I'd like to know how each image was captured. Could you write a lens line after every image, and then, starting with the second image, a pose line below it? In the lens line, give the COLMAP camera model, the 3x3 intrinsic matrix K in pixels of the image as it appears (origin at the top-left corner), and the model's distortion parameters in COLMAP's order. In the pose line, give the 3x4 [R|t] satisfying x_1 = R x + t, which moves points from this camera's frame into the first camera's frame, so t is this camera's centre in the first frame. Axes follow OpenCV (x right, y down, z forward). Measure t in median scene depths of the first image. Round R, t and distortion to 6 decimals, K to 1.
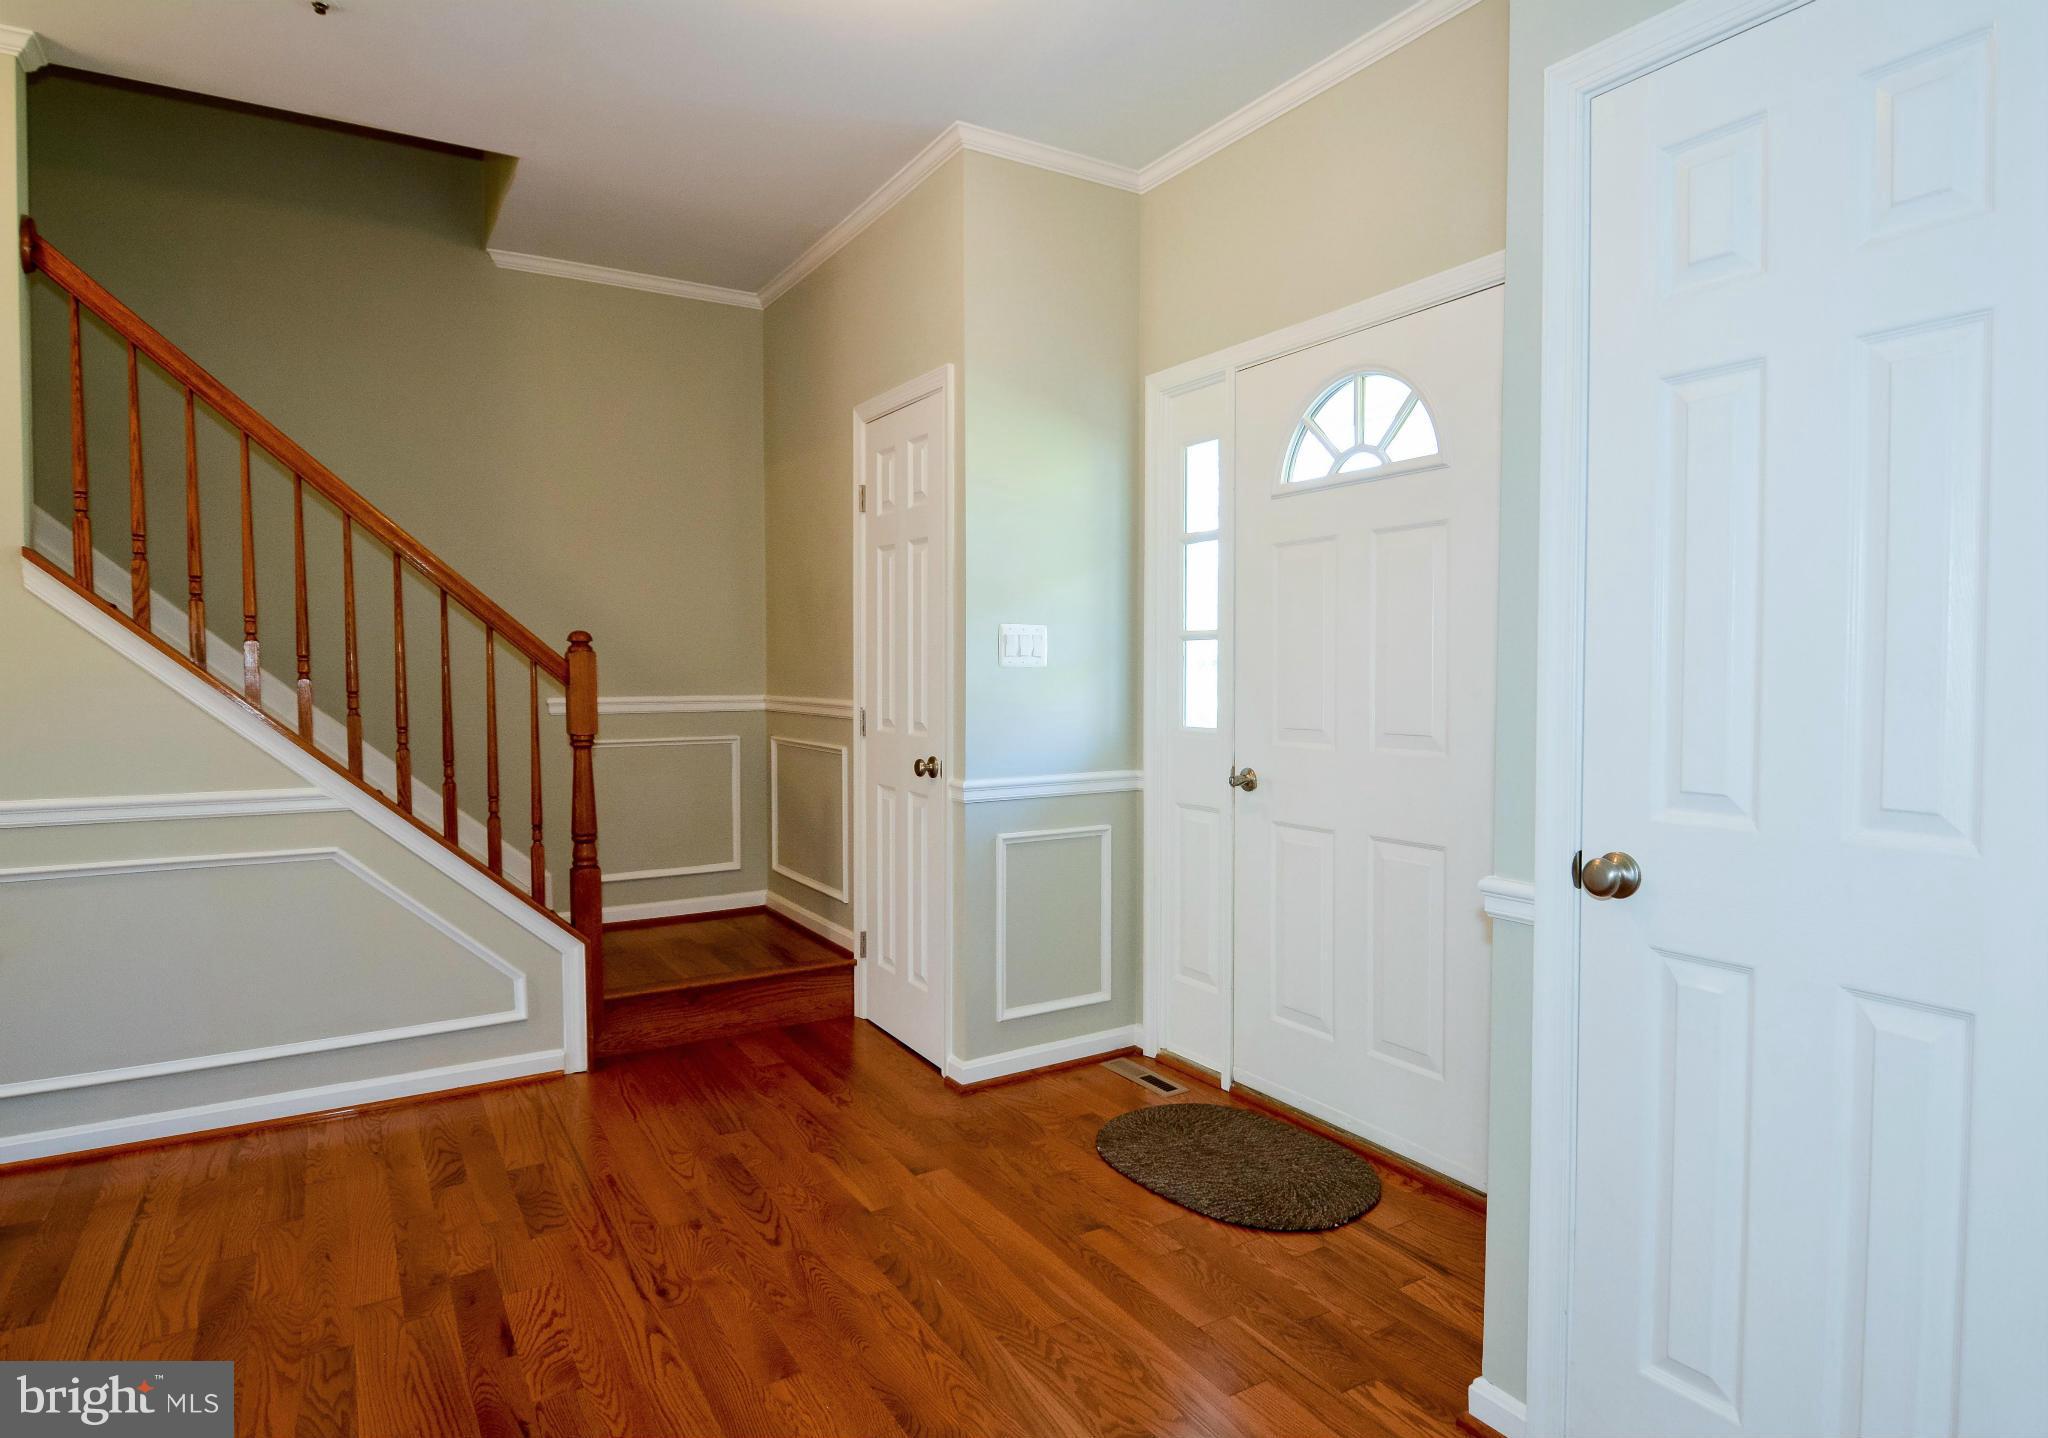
lens RADIAL K [[1127.5, 0, 1027.3], [0, 1127.5, 699.6], [0, 0, 1]] dist [0.042754, 0.000014]
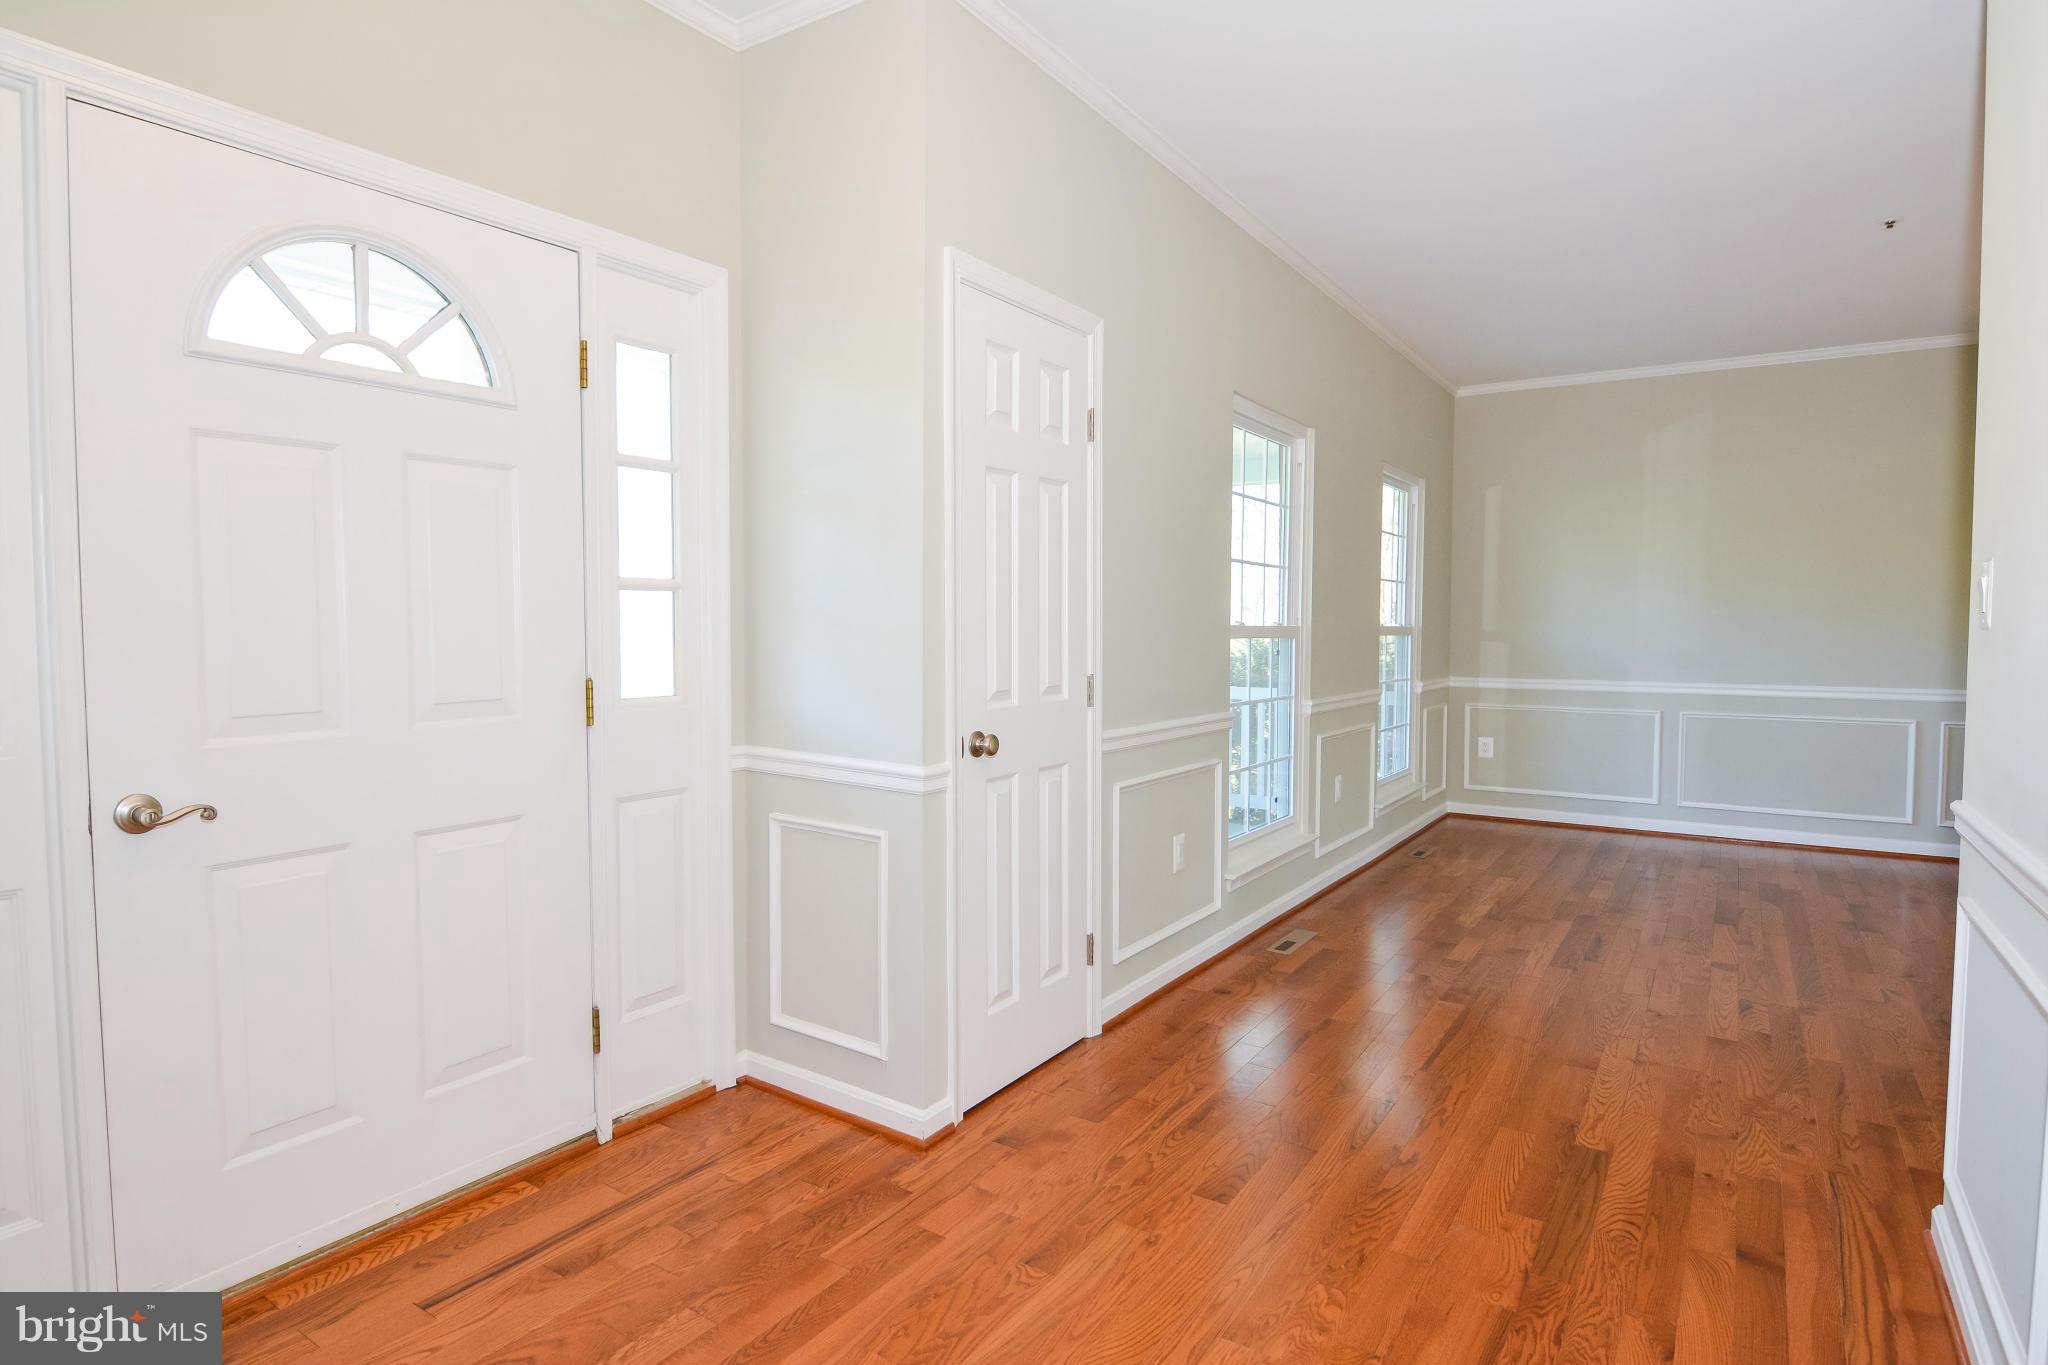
lens RADIAL K [[1121.0, 0, 1024.0], [0, 1121.0, 682.5], [0, 0, 1]] dist [-0.002925, -0.000949]
pose [[-0.414190, -0.043770, 0.909138, -0.649808], [0.027918, 0.997762, 0.060756, -0.025277], [-0.909762, 0.050546, -0.412041, 1.009158]]
